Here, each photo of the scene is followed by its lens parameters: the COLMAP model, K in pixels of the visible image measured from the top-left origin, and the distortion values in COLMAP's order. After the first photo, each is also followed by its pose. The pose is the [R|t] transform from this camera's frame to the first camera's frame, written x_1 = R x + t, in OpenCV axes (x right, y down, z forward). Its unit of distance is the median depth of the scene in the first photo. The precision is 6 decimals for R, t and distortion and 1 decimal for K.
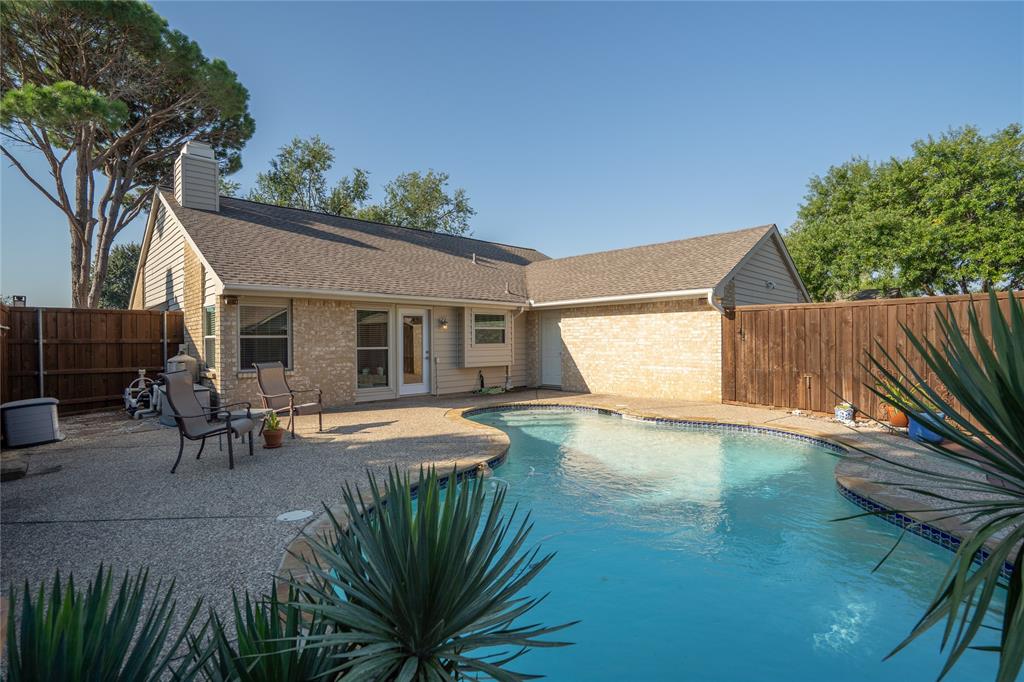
lens RADIAL K [[499.8, 0, 503.6], [0, 499.8, 340.2], [0, 0, 1]] dist [-0.020746, 0.008501]
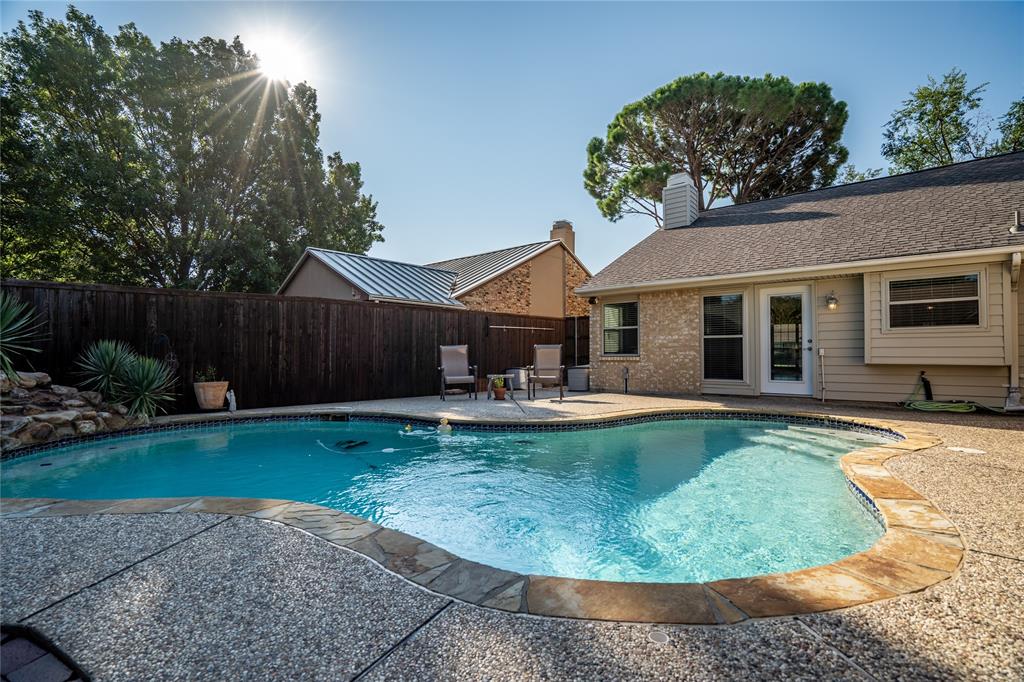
lens RADIAL K [[482.5, 0, 528.4], [0, 482.5, 337.2], [0, 0, 1]] dist [0.002865, 0.001401]
pose [[0.135338, -0.026744, -0.990439, 0.535090], [0.000969, 0.999639, -0.026860, 0.038879], [0.990799, 0.002675, 0.135315, 0.501239]]
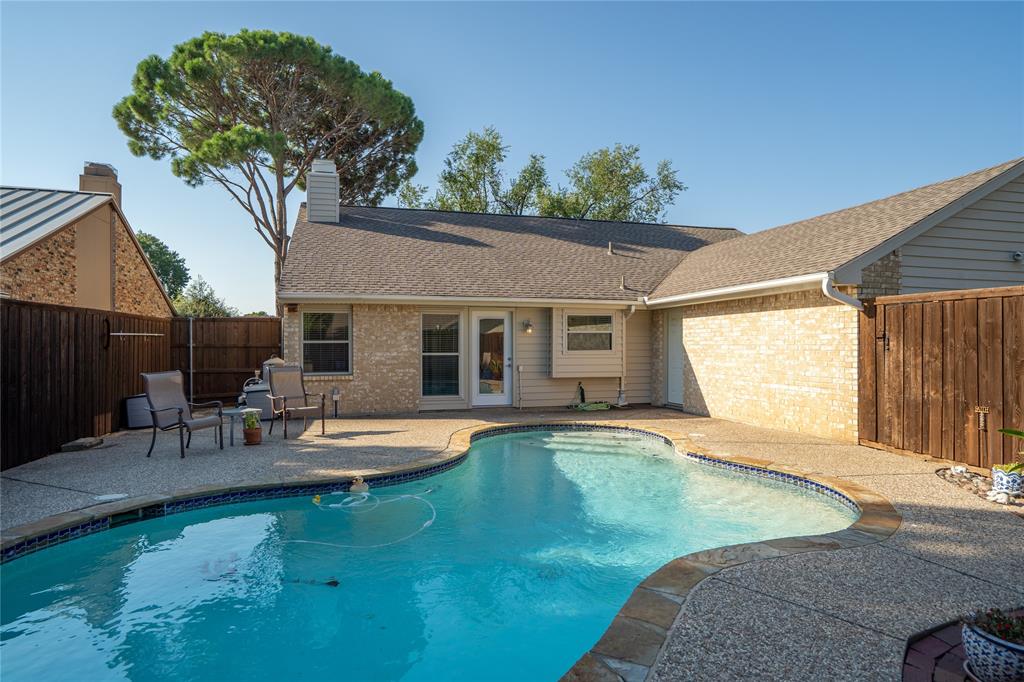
lens RADIAL K [[584.9, 0, 507.4], [0, 584.9, 346.6], [0, 0, 1]] dist [-0.004363, 0.001476]
pose [[0.881274, 0.007565, -0.472545, 0.352658], [-0.005132, 0.999966, 0.006438, -0.005341], [0.472578, -0.003249, 0.881283, 0.080814]]
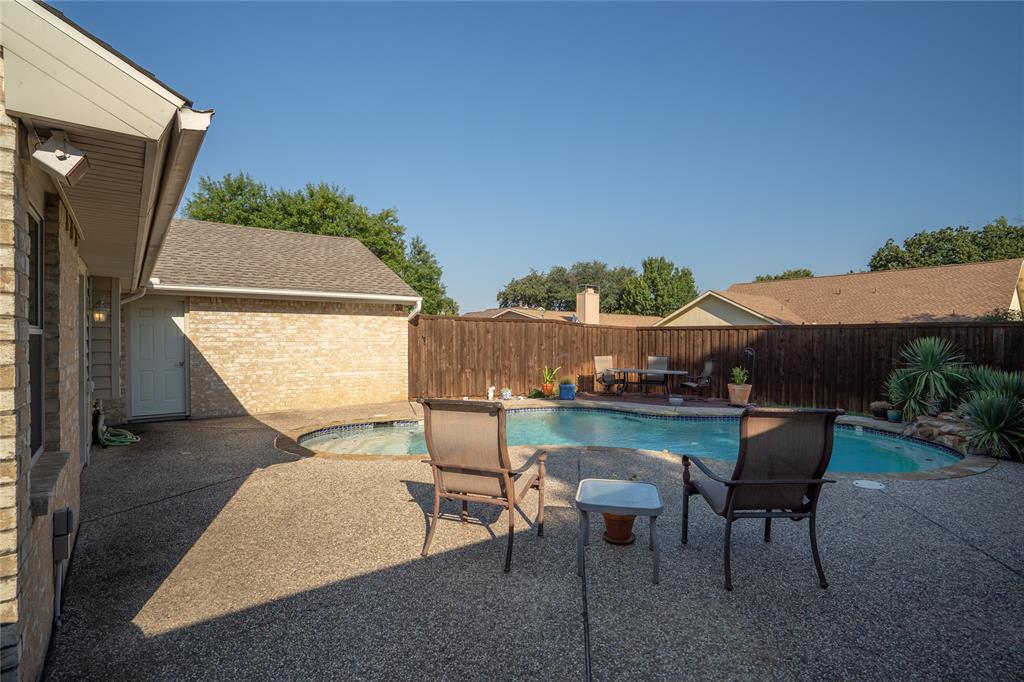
lens RADIAL K [[499.8, 0, 514.1], [0, 499.8, 346.8], [0, 0, 1]] dist [-0.020746, 0.008501]
pose [[0.115975, -0.002521, 0.993249, -0.567019], [0.000986, 0.999997, 0.002423, 0.003147], [-0.993252, 0.000699, 0.115977, 0.570256]]
